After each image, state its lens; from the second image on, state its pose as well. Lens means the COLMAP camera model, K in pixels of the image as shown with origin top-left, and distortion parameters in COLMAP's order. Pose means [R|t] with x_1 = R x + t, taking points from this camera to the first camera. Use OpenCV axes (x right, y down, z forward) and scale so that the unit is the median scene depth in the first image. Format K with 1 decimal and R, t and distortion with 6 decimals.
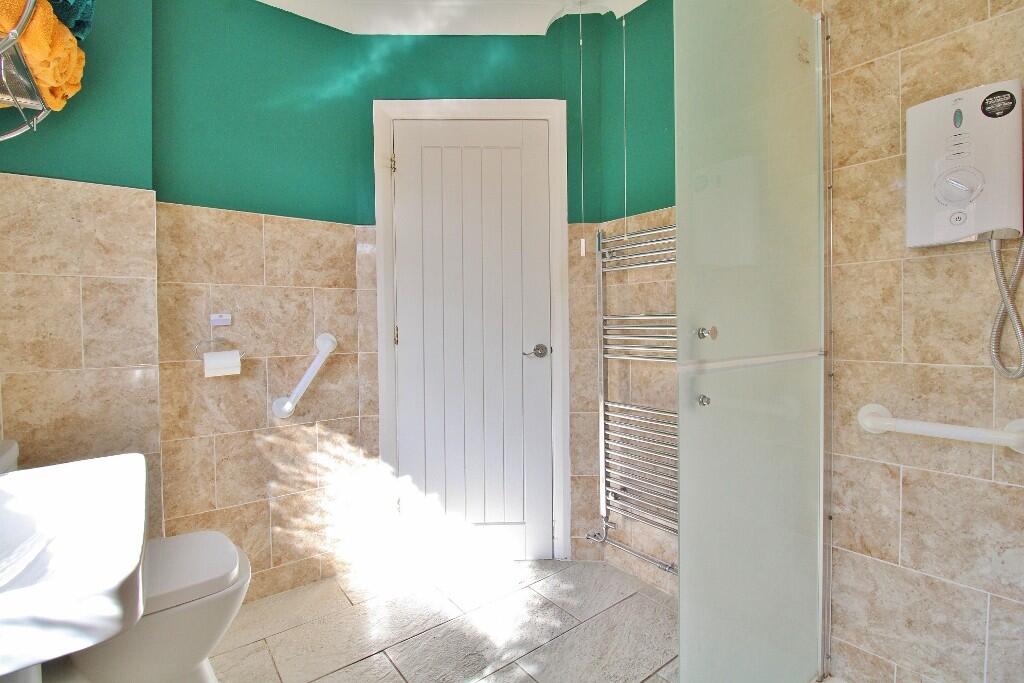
lens RADIAL K [[485.8, 0, 518.4], [0, 485.8, 334.5], [0, 0, 1]] dist [0.001762, -0.012919]
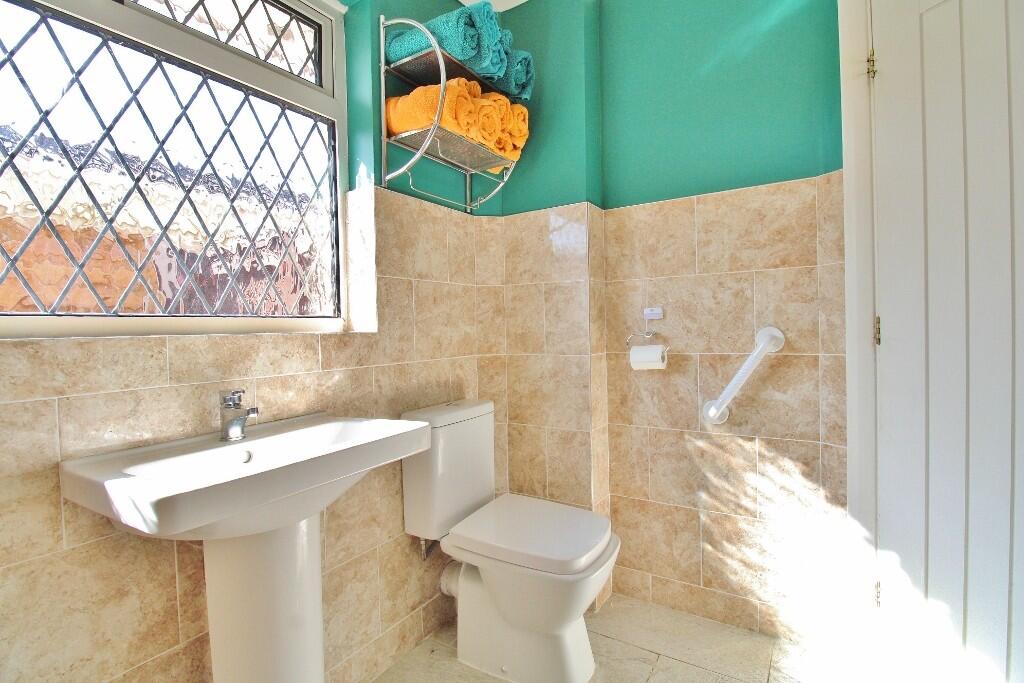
lens RADIAL K [[485.8, 0, 507.7], [0, 485.8, 335.3], [0, 0, 1]] dist [0.001762, -0.012919]
pose [[0.323655, 0.017986, -0.946004, 0.218035], [-0.001365, 0.999827, 0.018542, -0.003469], [0.946174, -0.004710, 0.323623, 0.361096]]
